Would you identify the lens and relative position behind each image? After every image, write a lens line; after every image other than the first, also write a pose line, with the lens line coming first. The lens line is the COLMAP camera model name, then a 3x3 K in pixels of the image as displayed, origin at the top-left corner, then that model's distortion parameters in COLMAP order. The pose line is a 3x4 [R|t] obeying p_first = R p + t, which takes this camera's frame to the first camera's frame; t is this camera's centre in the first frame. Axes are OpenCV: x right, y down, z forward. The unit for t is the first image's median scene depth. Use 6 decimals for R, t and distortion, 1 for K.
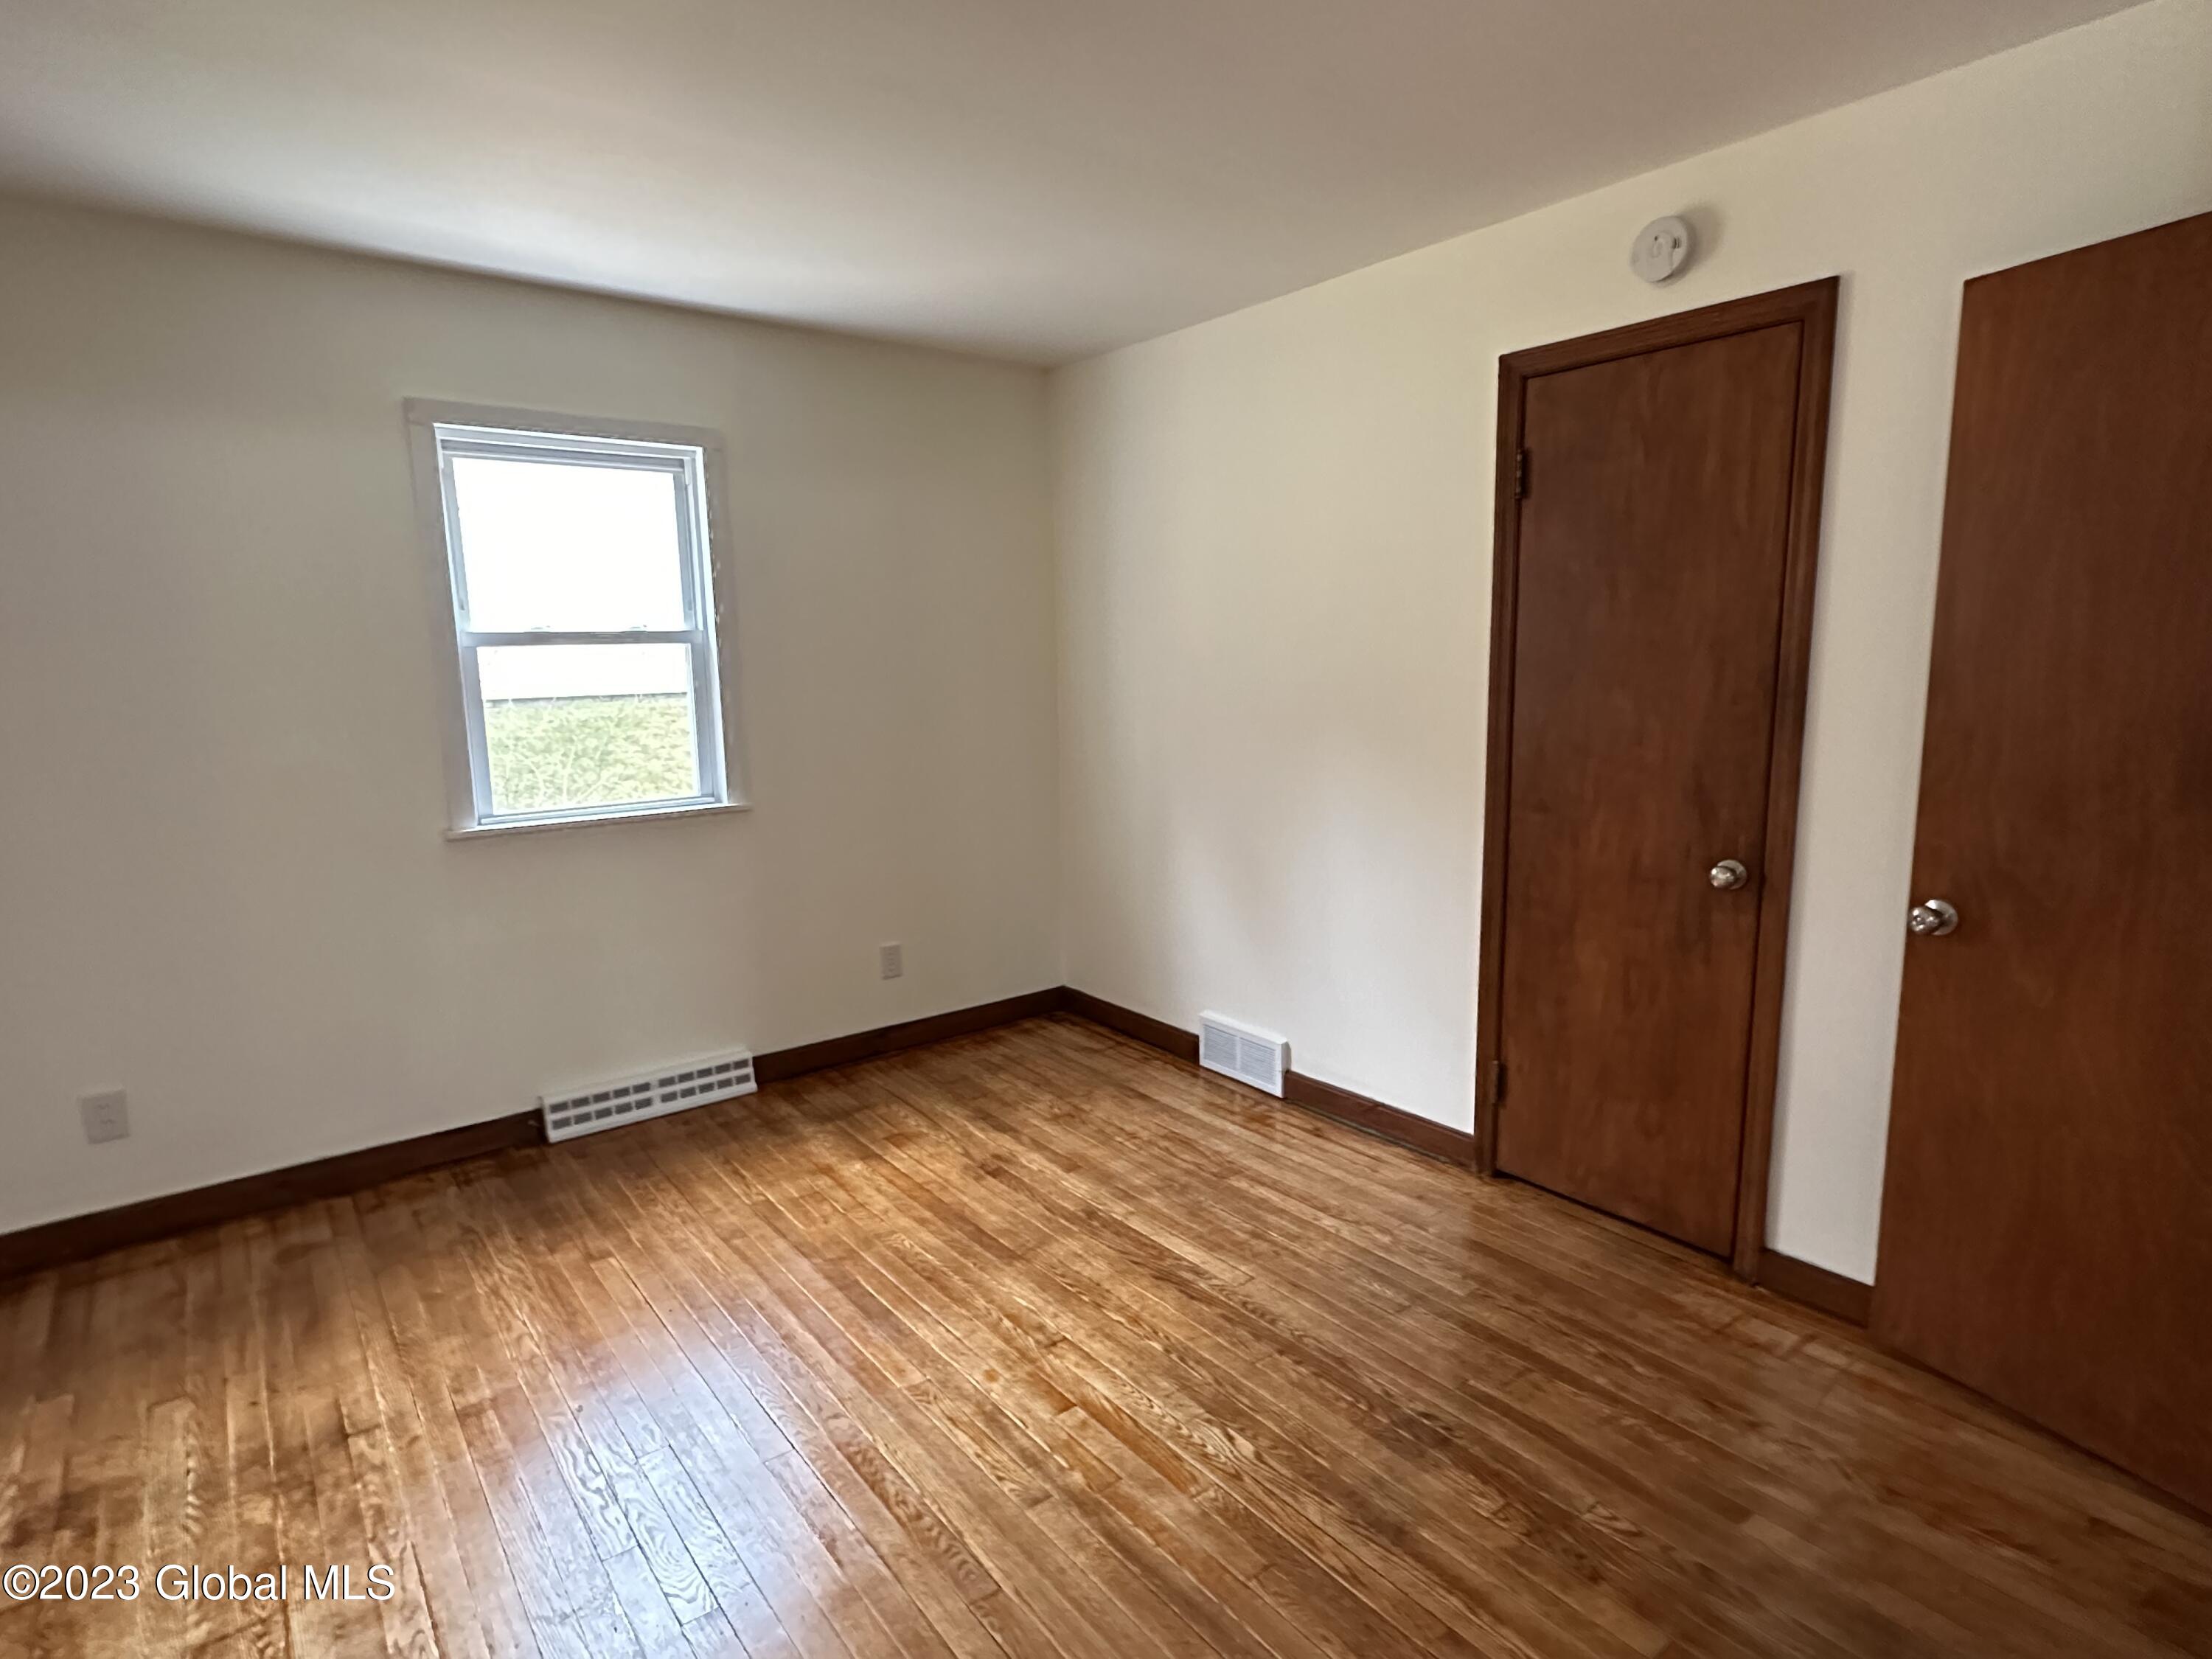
lens RADIAL K [[1139.6, 0, 1110.0], [0, 1139.6, 837.4], [0, 0, 1]] dist [0.004279, 0.001023]
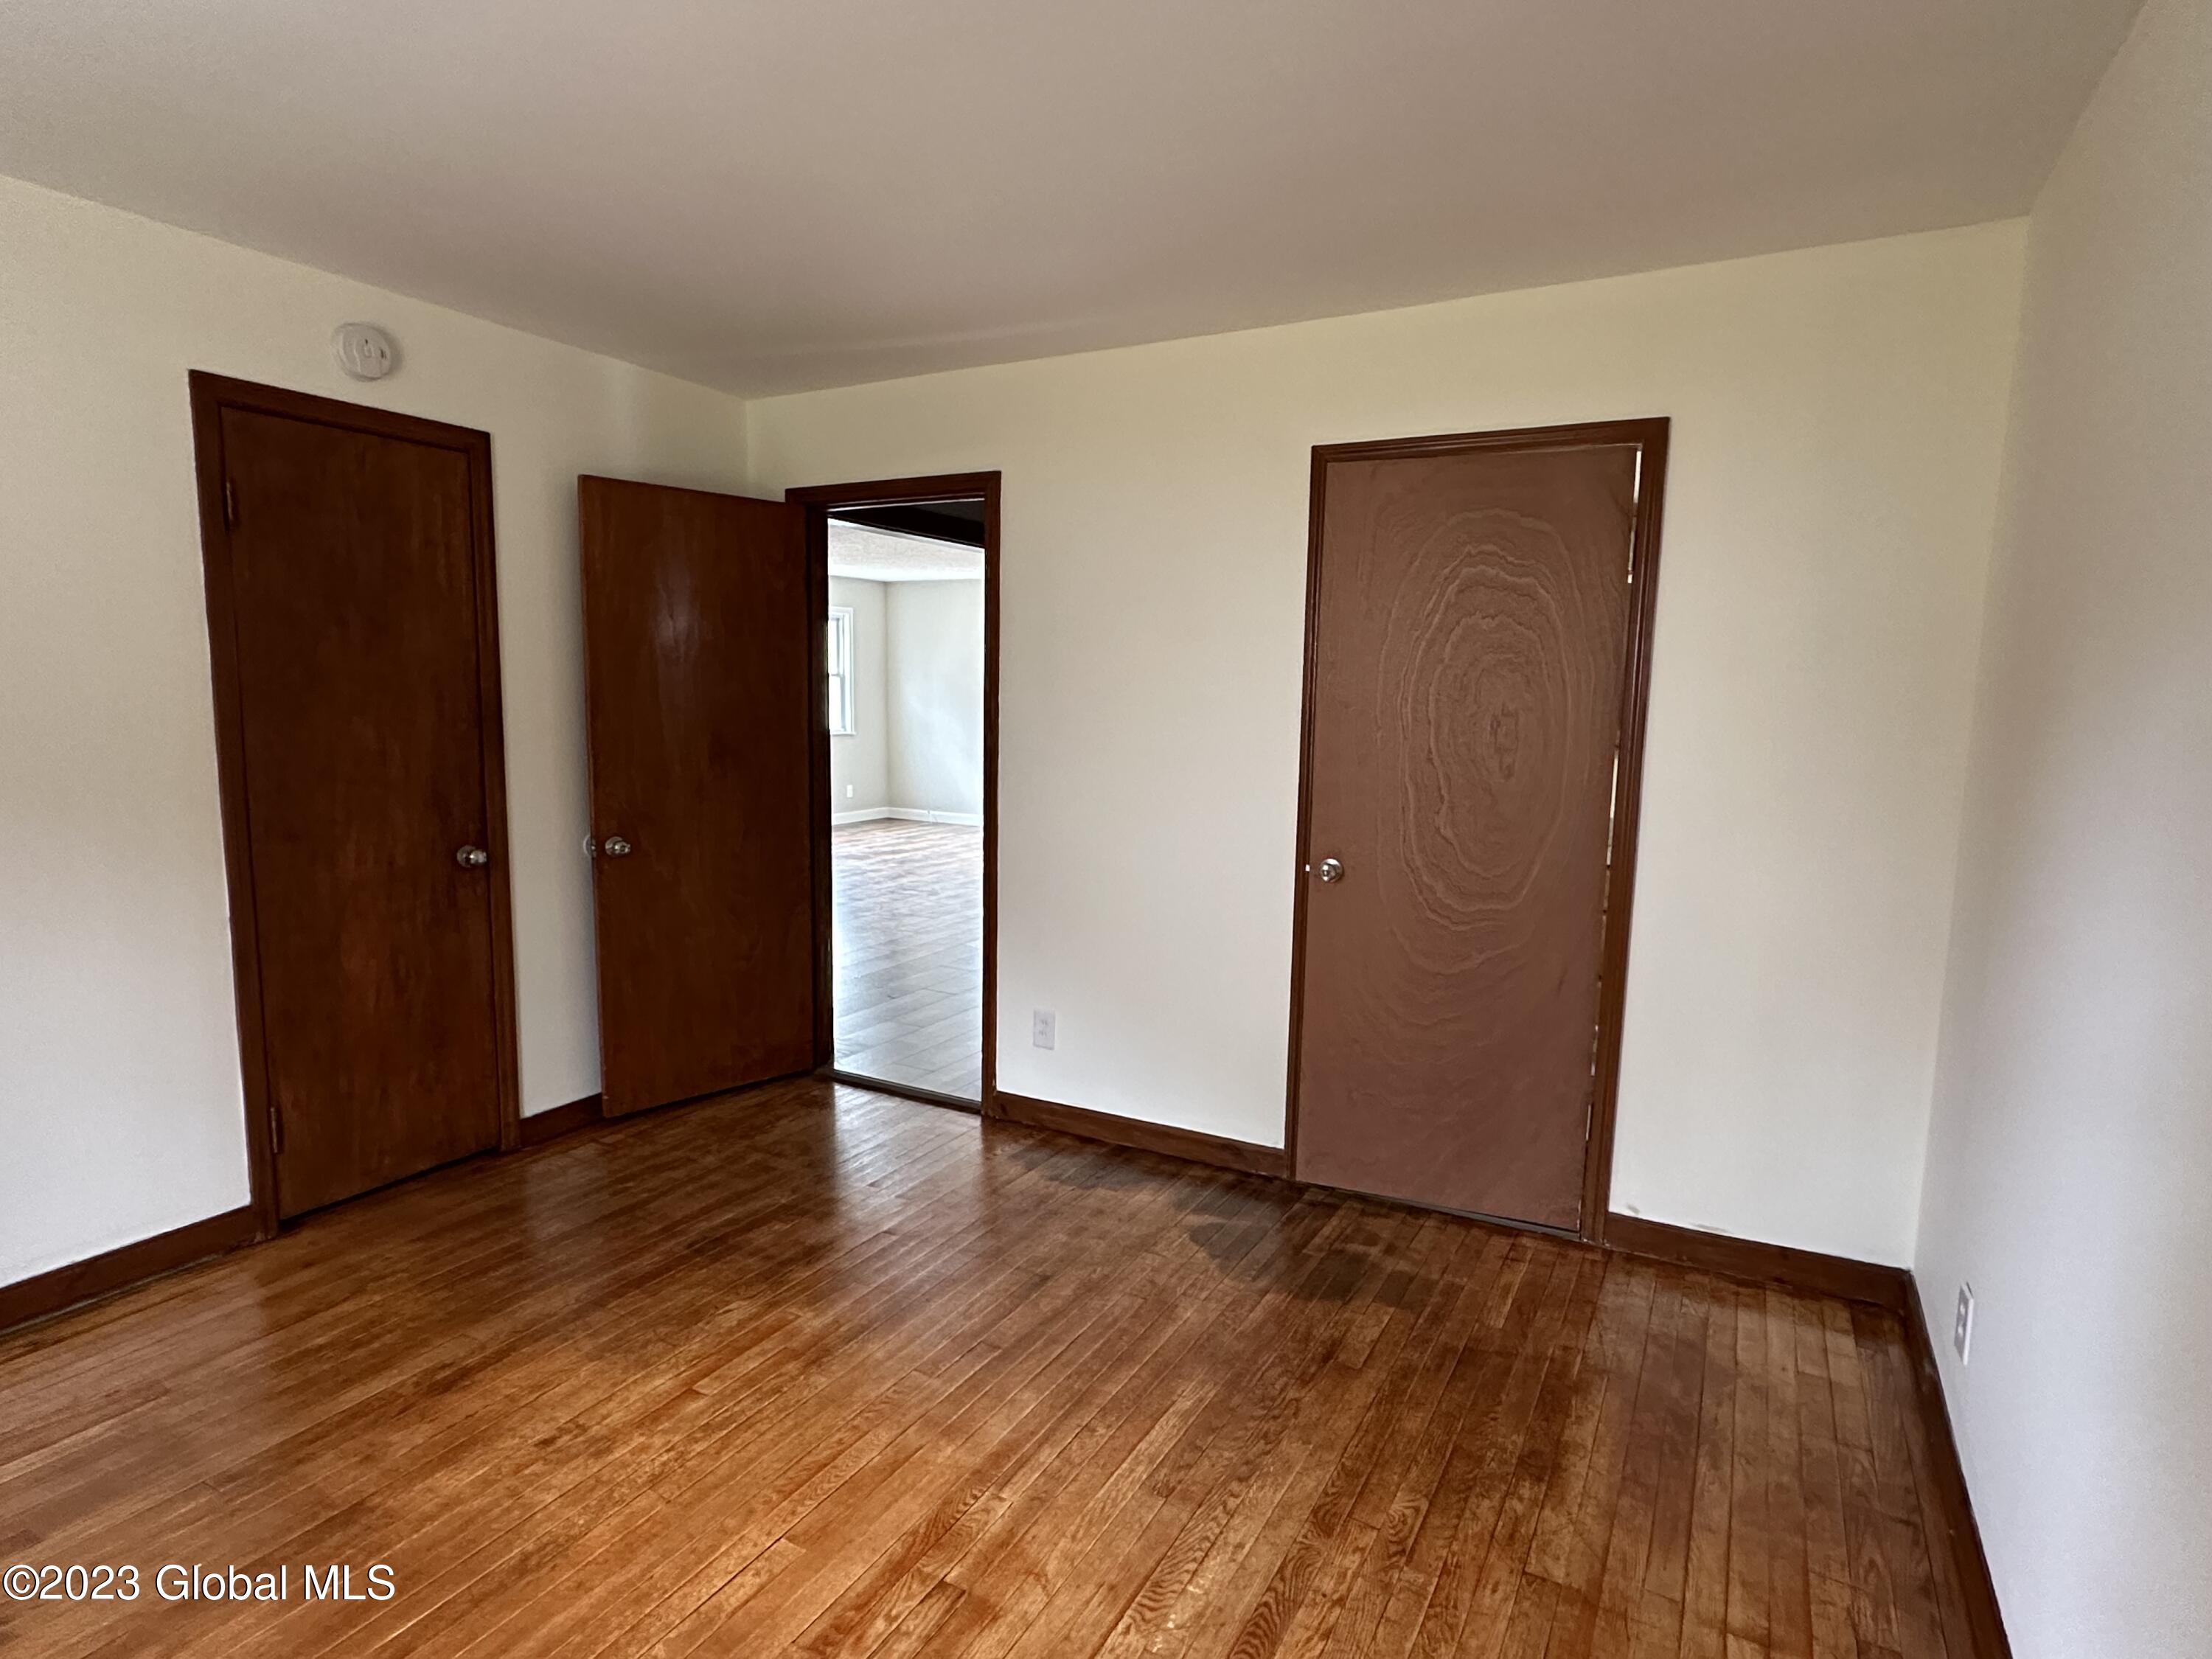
lens RADIAL K [[1139.6, 0, 1106.3], [0, 1139.6, 827.3], [0, 0, 1]] dist [0.004279, 0.001023]
pose [[-0.364727, -0.104420, 0.925241, -0.931695], [0.133885, 0.977484, 0.163093, -0.115779], [-0.921438, 0.183360, -0.342535, 0.766910]]
